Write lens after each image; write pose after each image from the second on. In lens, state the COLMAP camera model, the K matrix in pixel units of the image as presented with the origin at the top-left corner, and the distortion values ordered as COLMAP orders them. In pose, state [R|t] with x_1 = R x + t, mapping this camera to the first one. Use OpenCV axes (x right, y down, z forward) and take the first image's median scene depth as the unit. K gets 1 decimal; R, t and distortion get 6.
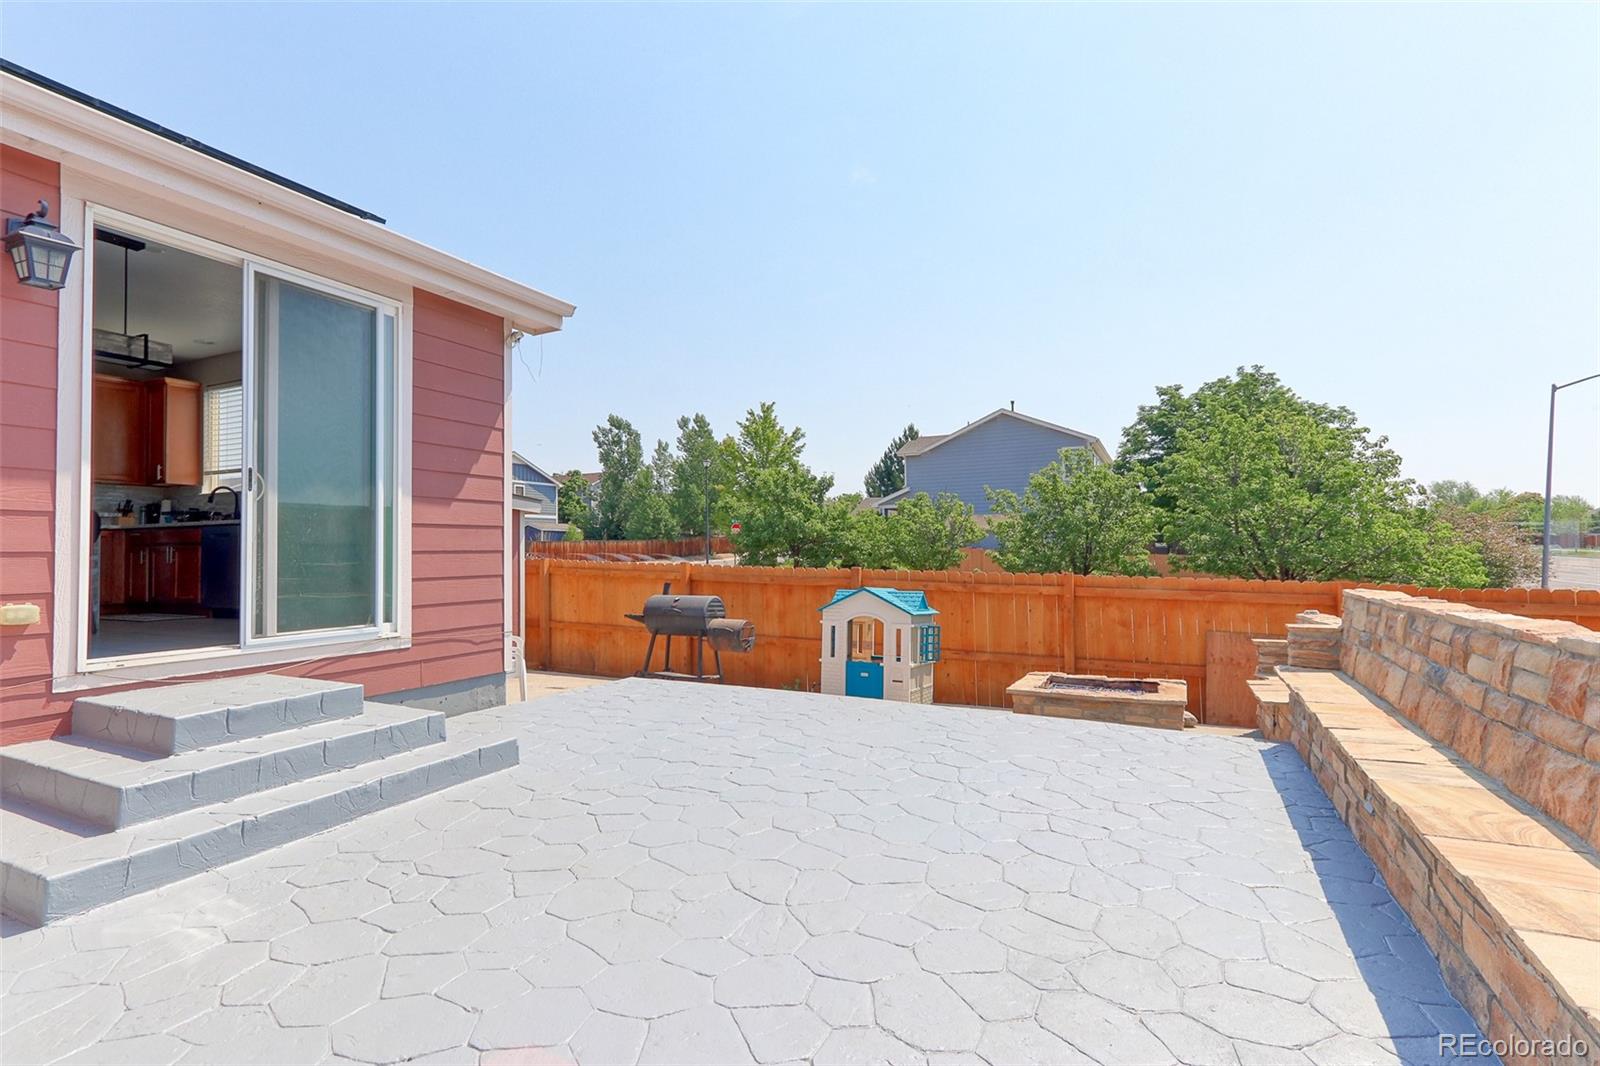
lens RADIAL K [[772.4, 0, 768.9], [0, 772.4, 536.6], [0, 0, 1]] dist [0.000257, 0.002253]
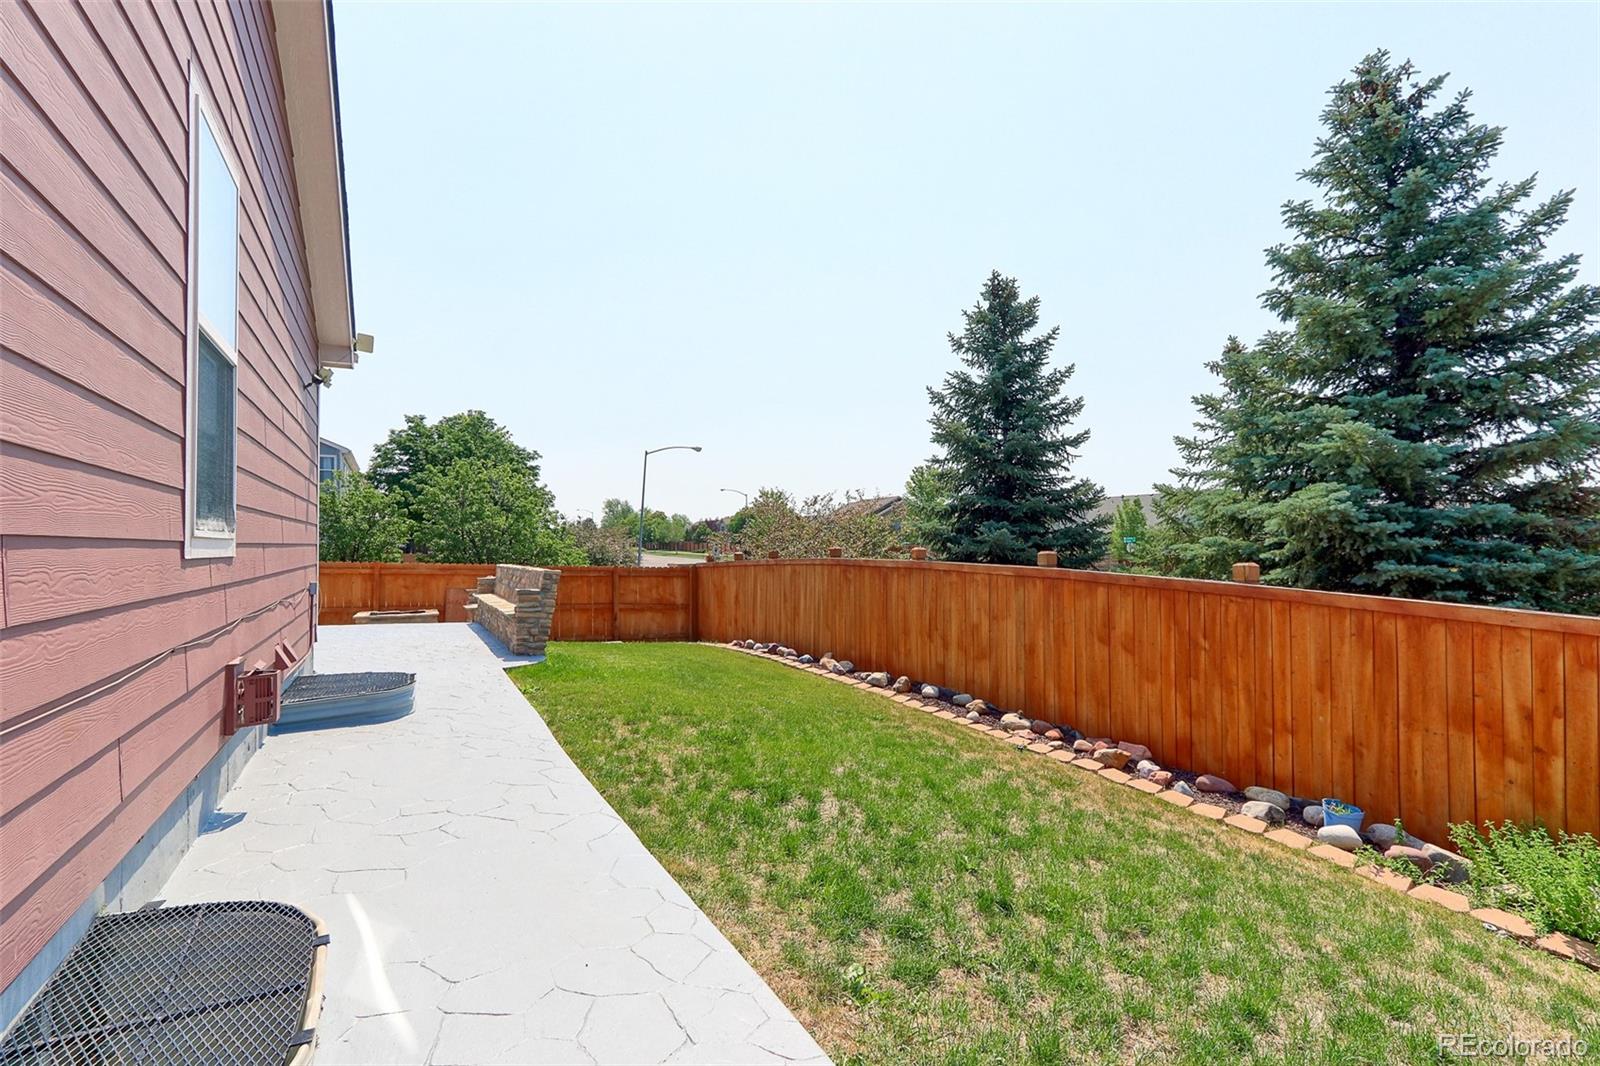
lens RADIAL K [[772.4, 0, 809.3], [0, 772.4, 530.5], [0, 0, 1]] dist [0.000257, 0.002253]
pose [[0.569422, 0.030487, 0.821480, -0.127469], [-0.024023, 0.999502, -0.020441, -0.003447], [-0.821694, -0.008095, 0.569871, -0.213083]]
